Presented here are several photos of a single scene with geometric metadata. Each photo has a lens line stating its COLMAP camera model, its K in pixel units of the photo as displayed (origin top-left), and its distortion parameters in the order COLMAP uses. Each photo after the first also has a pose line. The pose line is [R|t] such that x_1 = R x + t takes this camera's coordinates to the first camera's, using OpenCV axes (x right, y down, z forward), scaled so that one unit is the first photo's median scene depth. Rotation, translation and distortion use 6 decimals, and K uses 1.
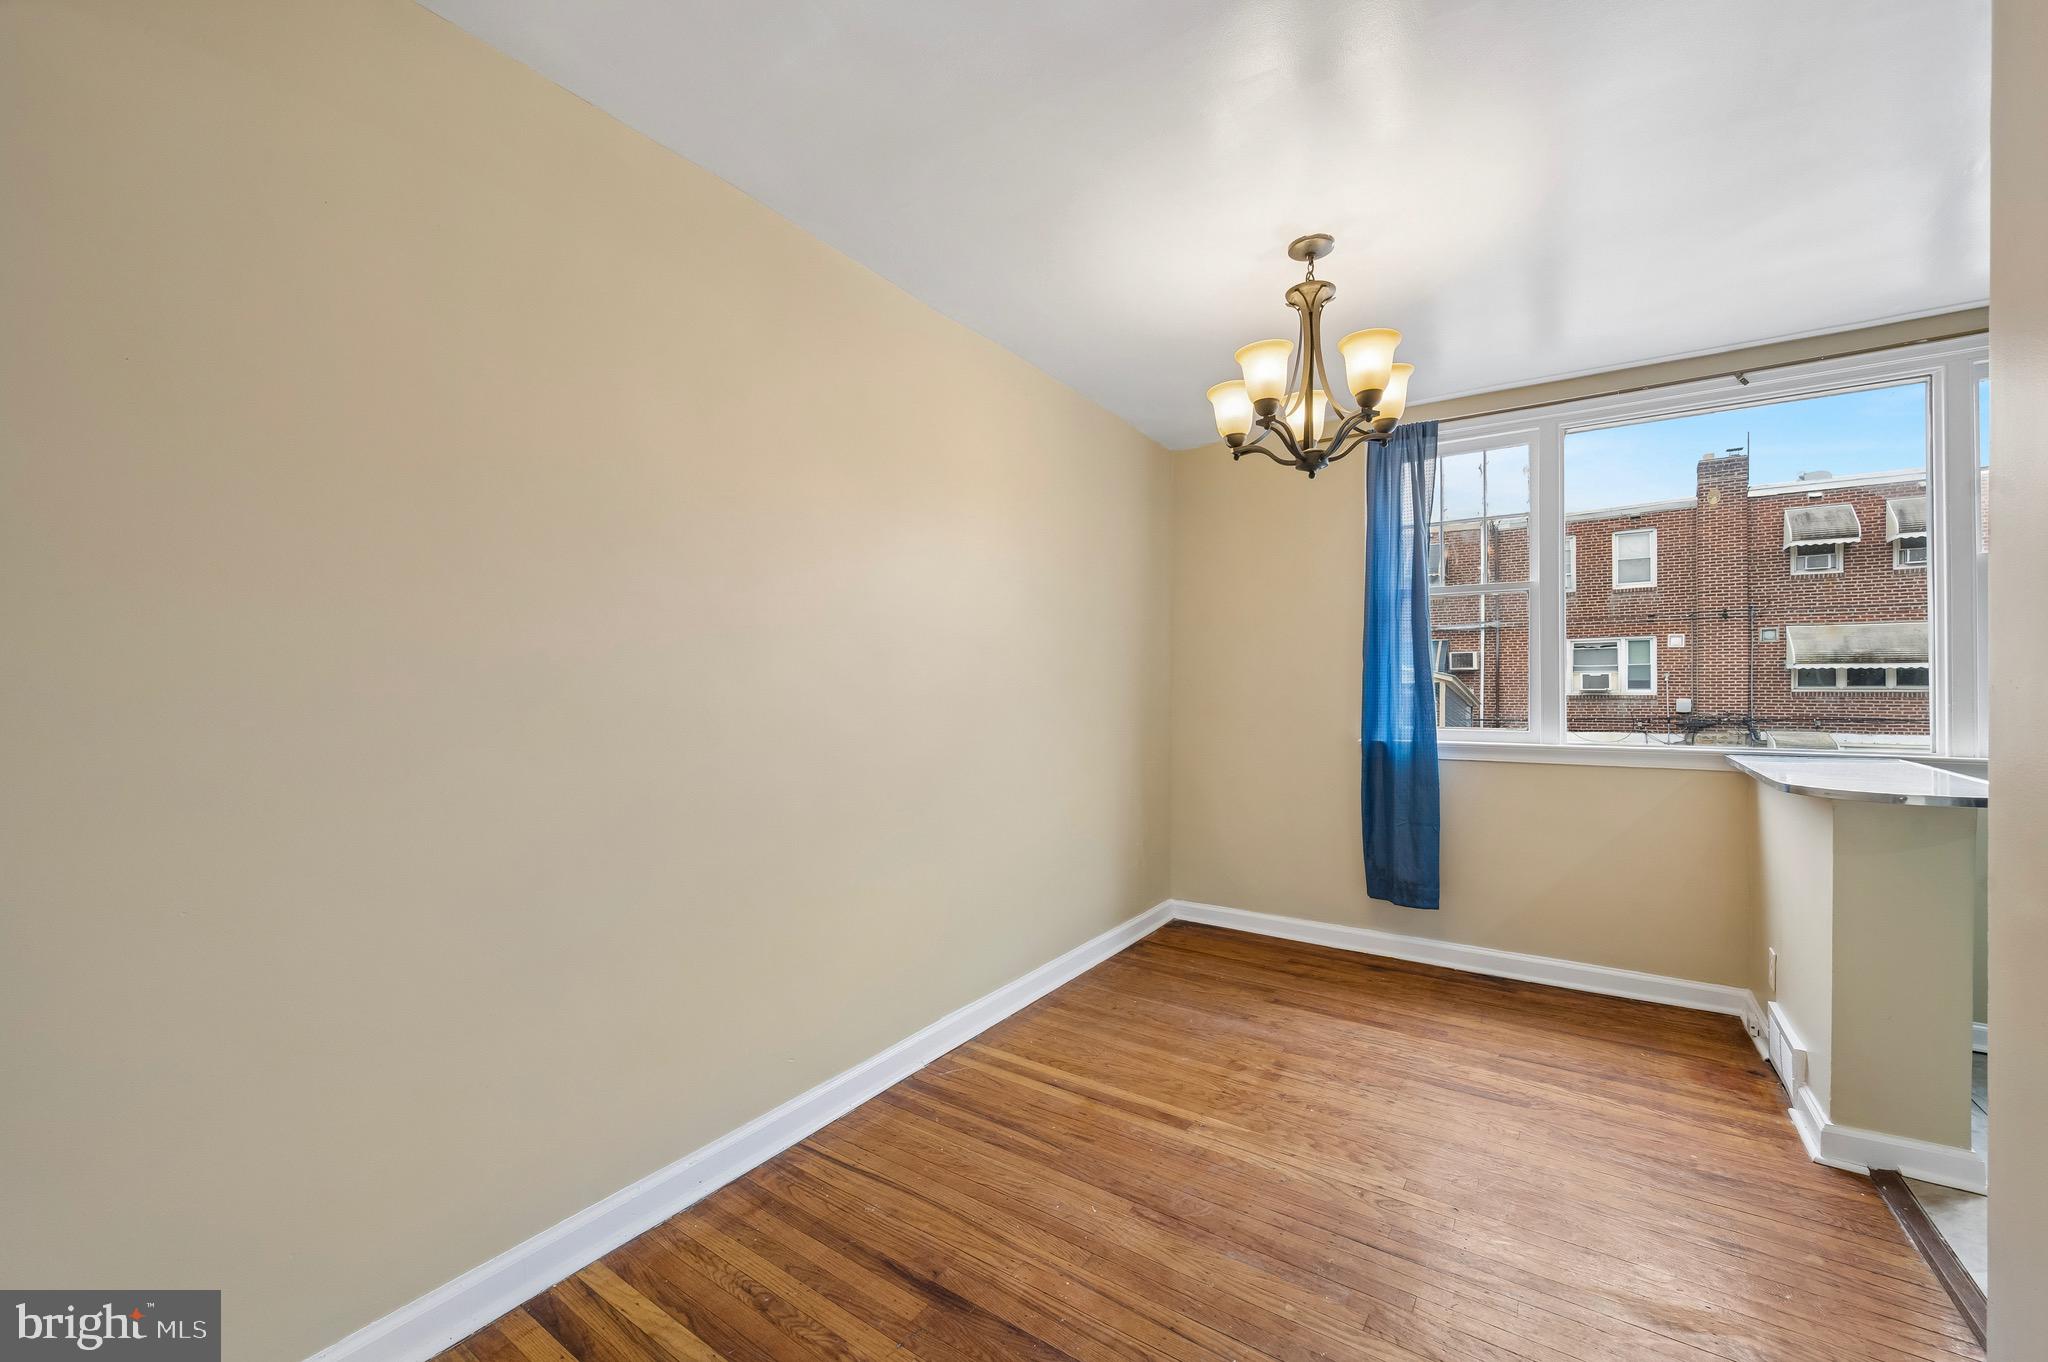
lens RADIAL K [[811.6, 0, 1027.5], [0, 811.6, 683.7], [0, 0, 1]] dist [0.000731, 0.000015]
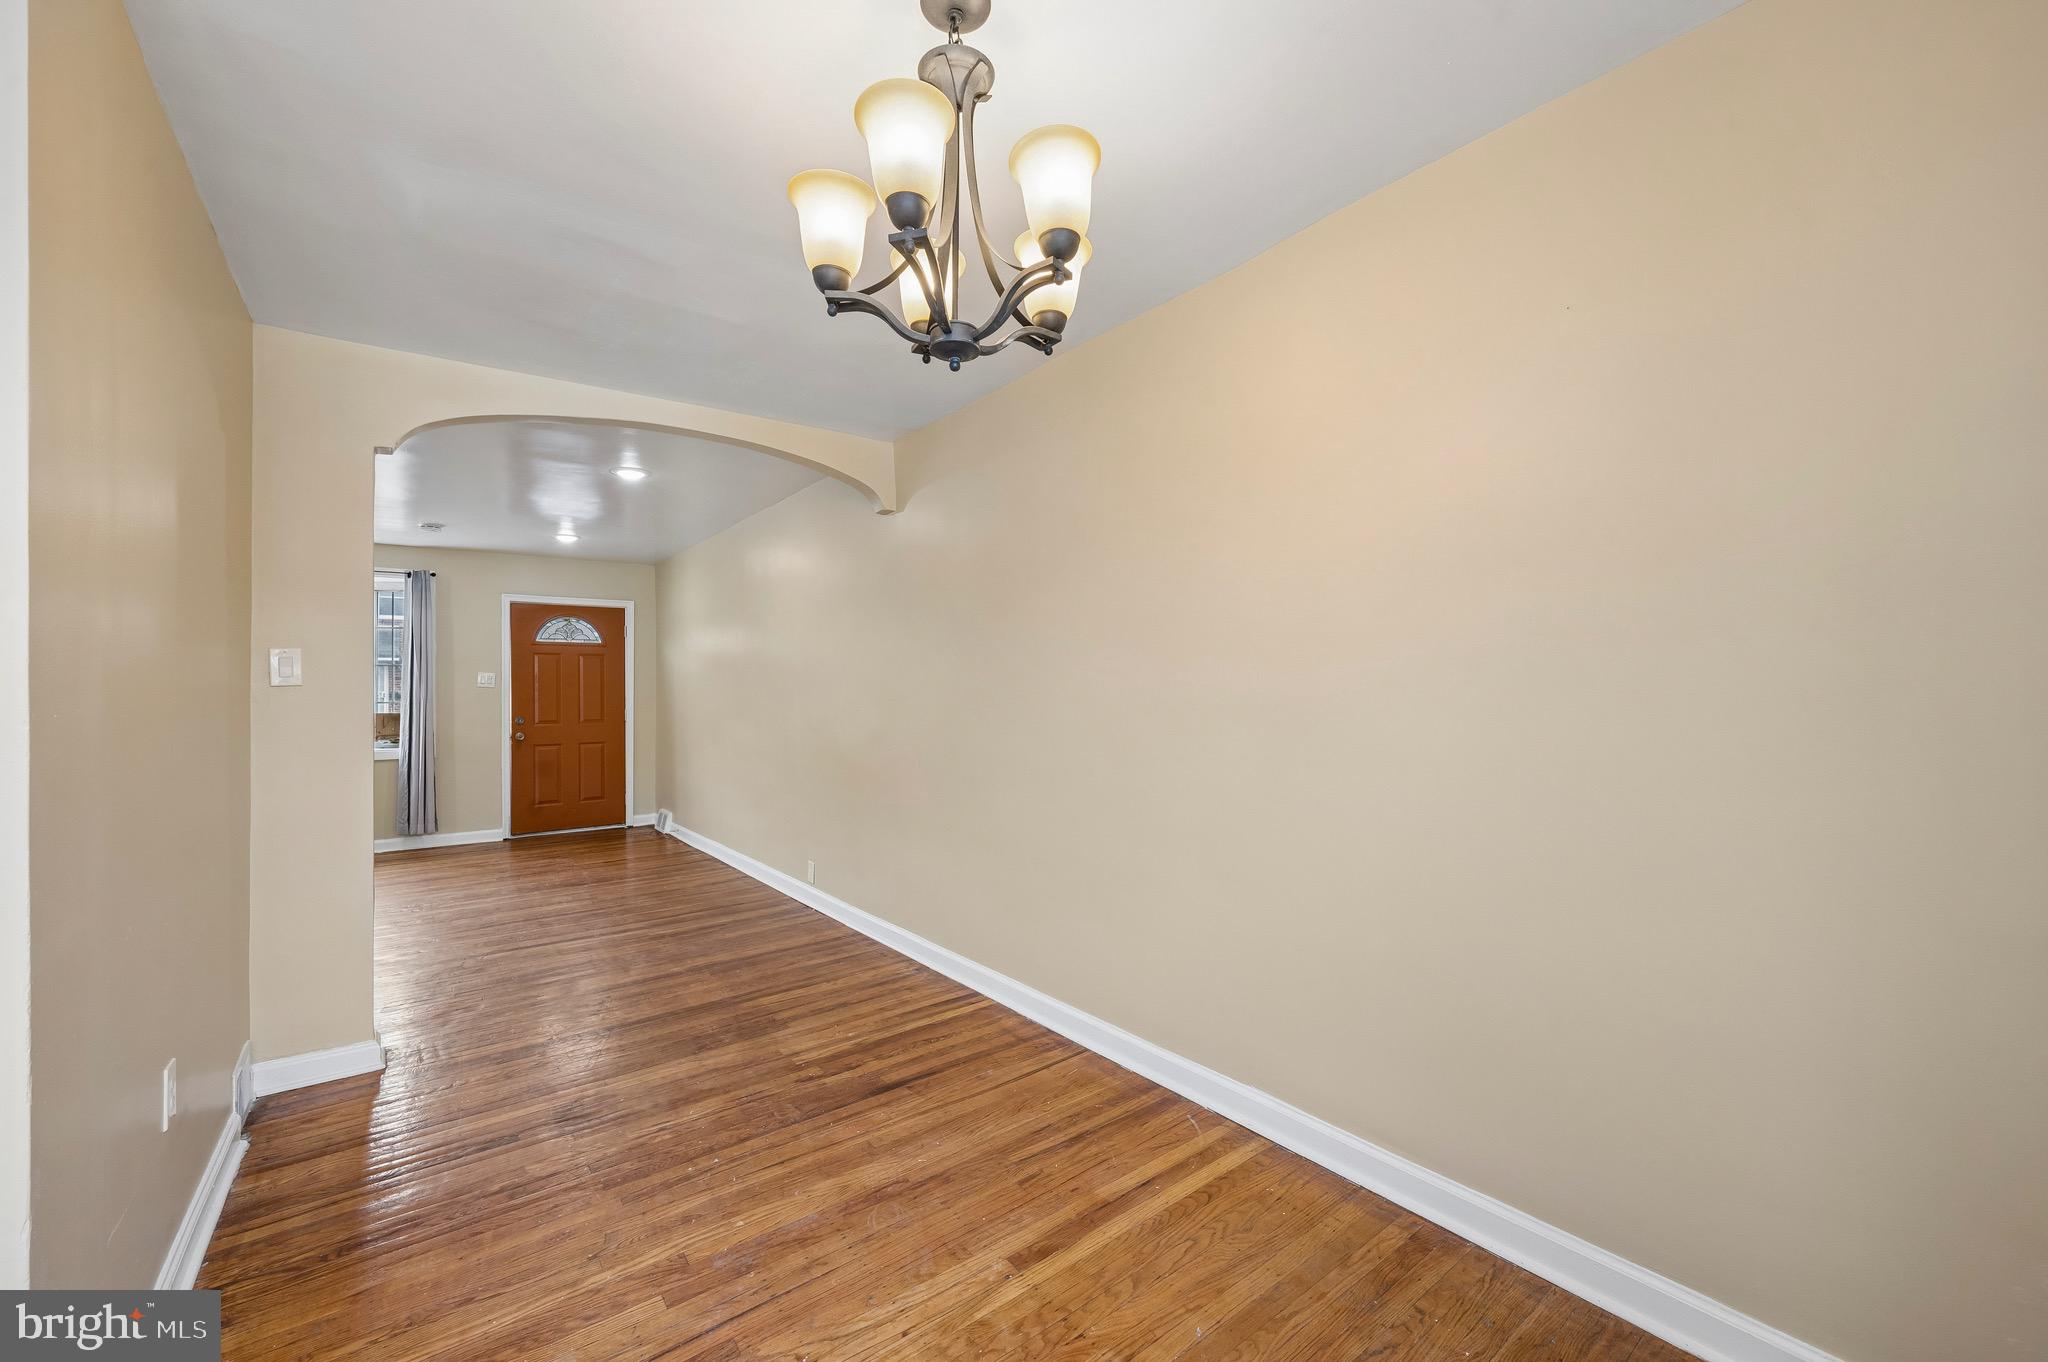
lens RADIAL K [[811.6, 0, 1027.5], [0, 811.6, 683.7], [0, 0, 1]] dist [0.000731, 0.000015]
pose [[-0.317137, -0.008166, -0.948344, 0.661699], [0.012466, 0.999841, -0.012779, -0.002571], [0.948298, -0.015875, -0.316985, 0.893380]]
